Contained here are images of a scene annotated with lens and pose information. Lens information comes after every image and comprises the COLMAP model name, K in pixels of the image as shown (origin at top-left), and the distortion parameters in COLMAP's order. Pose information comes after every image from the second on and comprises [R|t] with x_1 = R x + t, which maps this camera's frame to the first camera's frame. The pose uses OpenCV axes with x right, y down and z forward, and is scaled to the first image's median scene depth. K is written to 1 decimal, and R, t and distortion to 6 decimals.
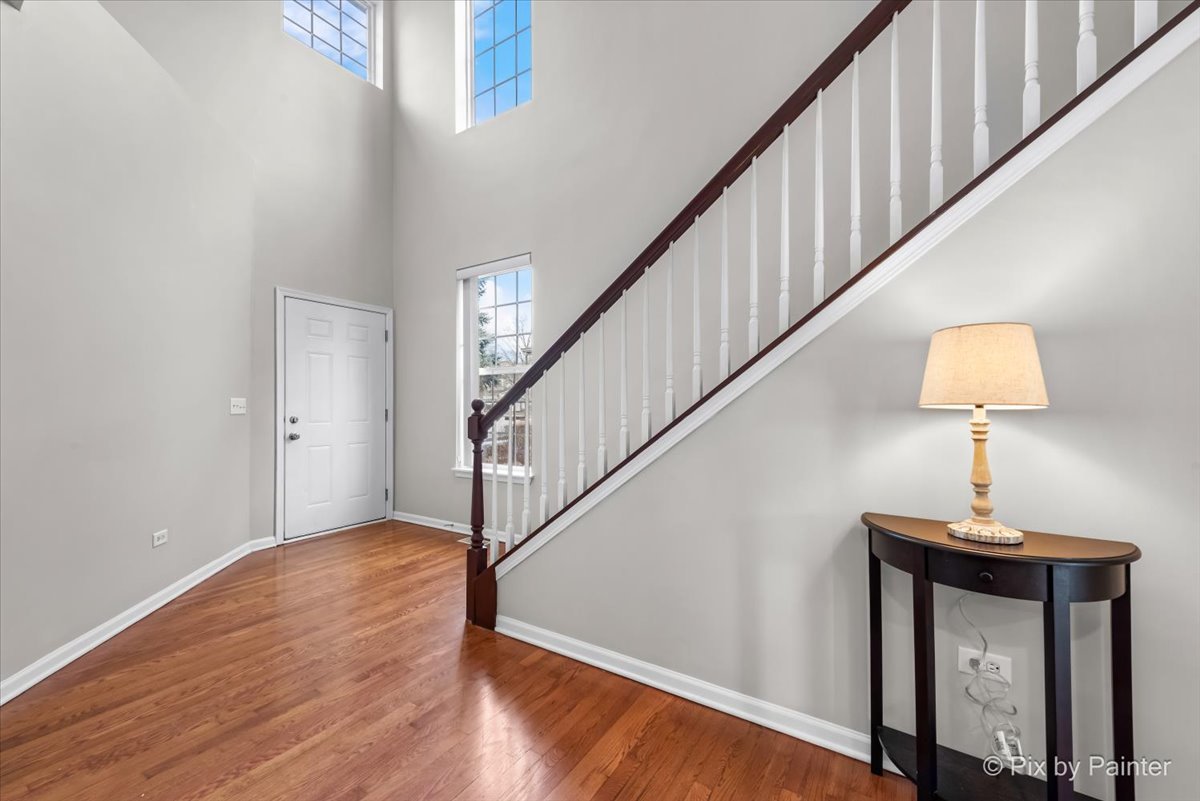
lens RADIAL K [[480.0, 0, 601.4], [0, 480.0, 400.1], [0, 0, 1]] dist [0.009092, -0.000622]
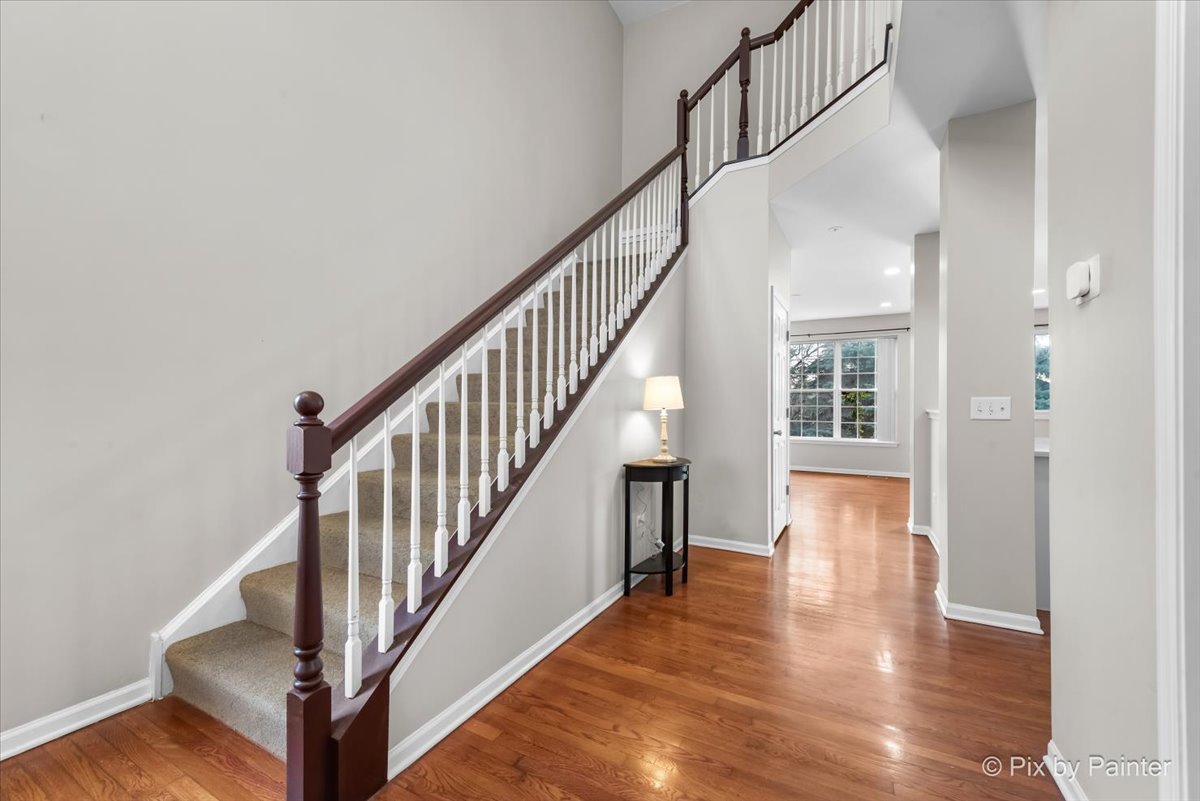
lens RADIAL K [[480.0, 0, 595.2], [0, 480.0, 404.5], [0, 0, 1]] dist [0.009092, -0.000622]
pose [[-0.070525, 0.009520, 0.997465, -0.863650], [-0.010985, 0.999886, -0.010320, 0.011657], [-0.997450, -0.011685, -0.070412, 0.804912]]
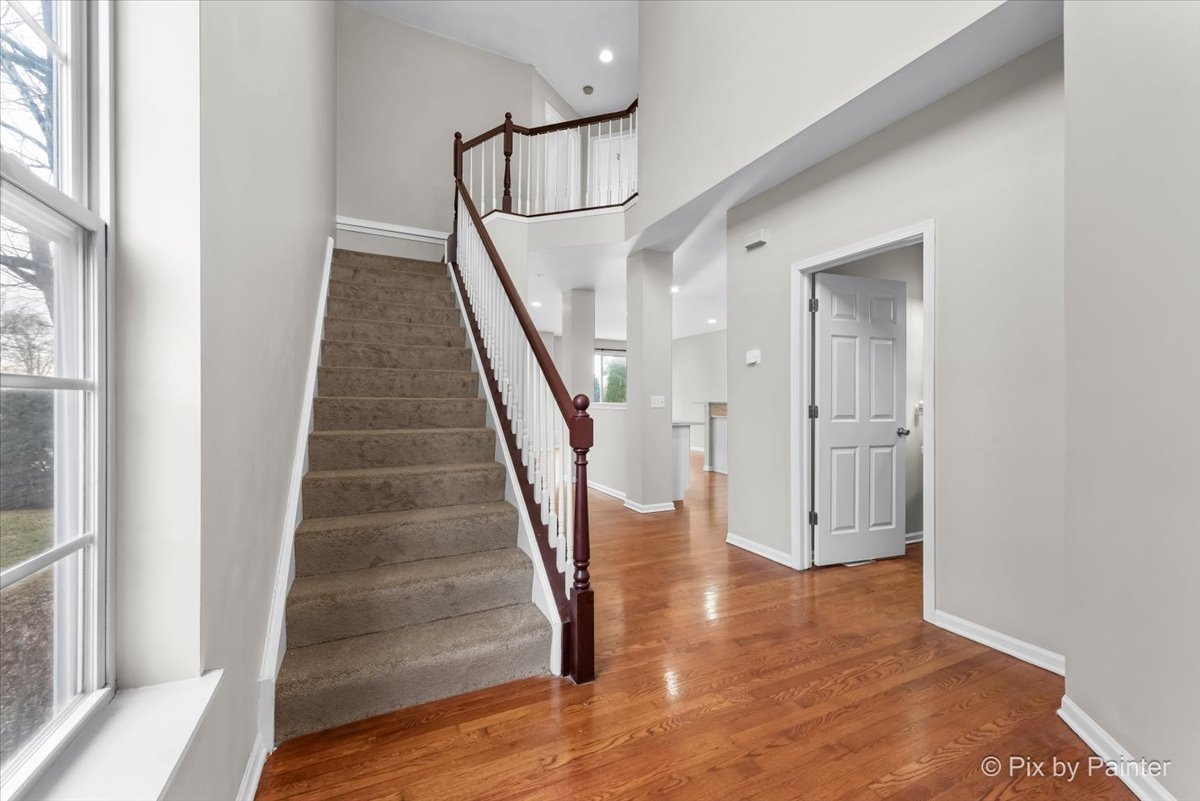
lens RADIAL K [[480.0, 0, 599.1], [0, 480.0, 401.7], [0, 0, 1]] dist [0.009092, -0.000622]
pose [[-0.849698, -0.003085, 0.527261, -0.754966], [-0.007705, 0.999949, -0.006568, 0.014347], [-0.527213, -0.009643, -0.849678, 1.802457]]
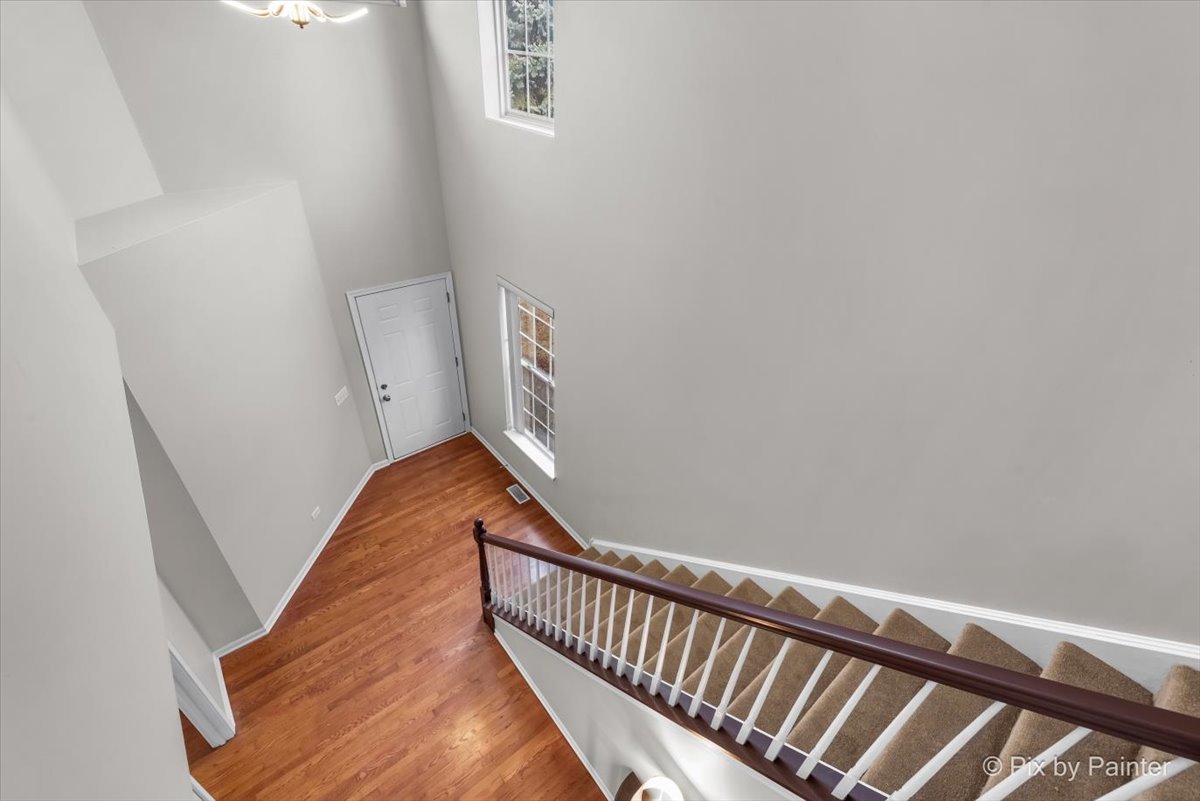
lens RADIAL K [[512.0, 0, 606.0], [0, 512.0, 402.6], [0, 0, 1]] dist [0.000771, -0.000039]
pose [[0.955249, 0.206805, -0.211496, 0.369694], [-0.050038, 0.817661, 0.573521, -1.250384], [0.291539, -0.537272, 0.791419, 0.136846]]
